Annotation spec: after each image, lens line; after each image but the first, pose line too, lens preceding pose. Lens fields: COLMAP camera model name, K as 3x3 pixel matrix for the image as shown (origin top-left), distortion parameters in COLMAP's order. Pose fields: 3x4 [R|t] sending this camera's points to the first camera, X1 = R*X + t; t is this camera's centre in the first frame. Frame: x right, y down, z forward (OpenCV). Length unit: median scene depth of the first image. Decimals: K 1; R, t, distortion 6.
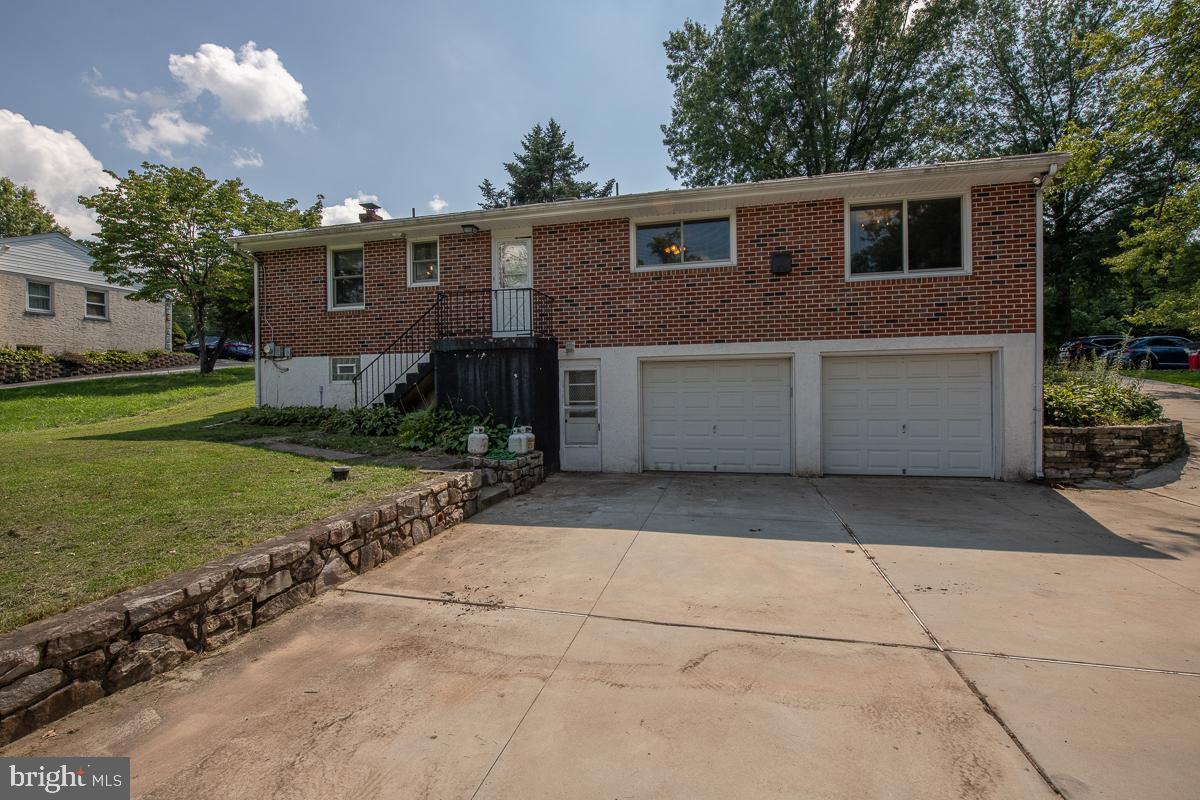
lens RADIAL K [[546.8, 0, 598.0], [0, 546.8, 397.9], [0, 0, 1]] dist [-0.002261, -0.000160]
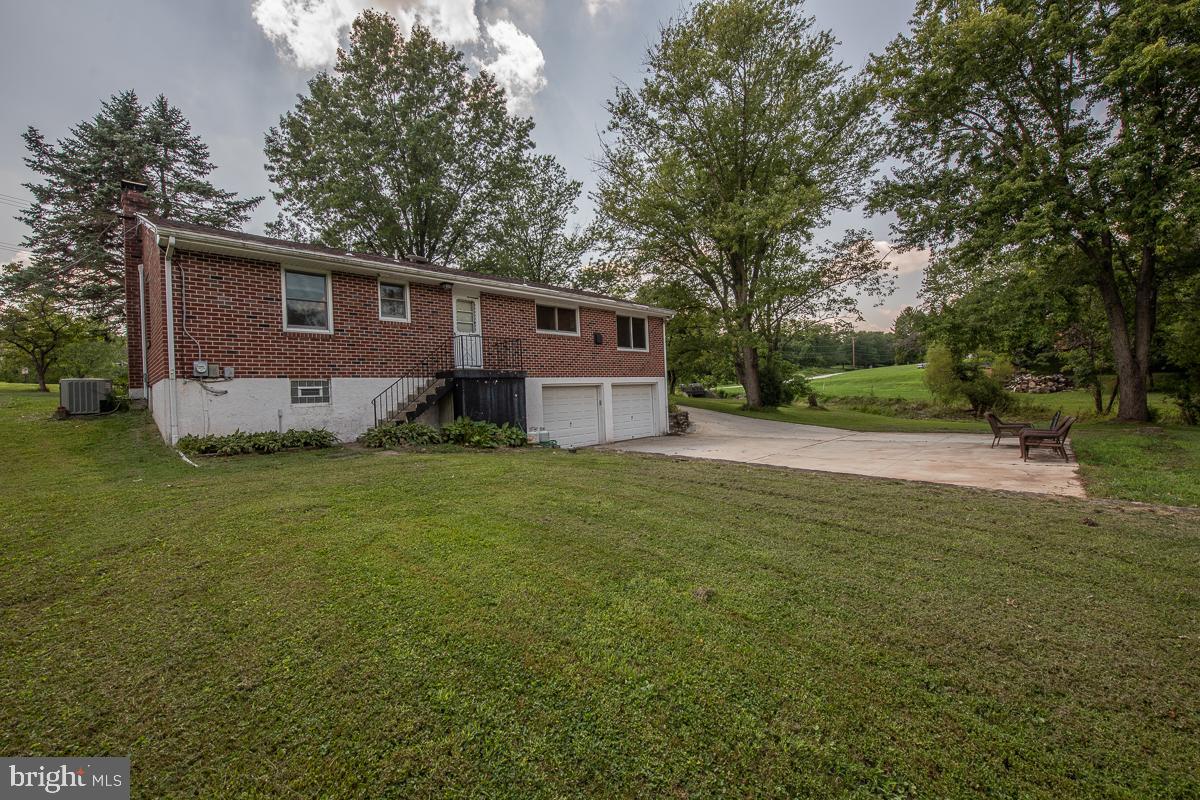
lens RADIAL K [[510.0, 0, 599.6], [0, 510.0, 398.1], [0, 0, 1]] dist [0.000223, -0.000002]
pose [[0.480633, -0.011418, 0.876847, -1.182797], [0.048537, 0.998729, -0.013600, -0.002606], [-0.875578, 0.049096, 0.480576, 0.102185]]
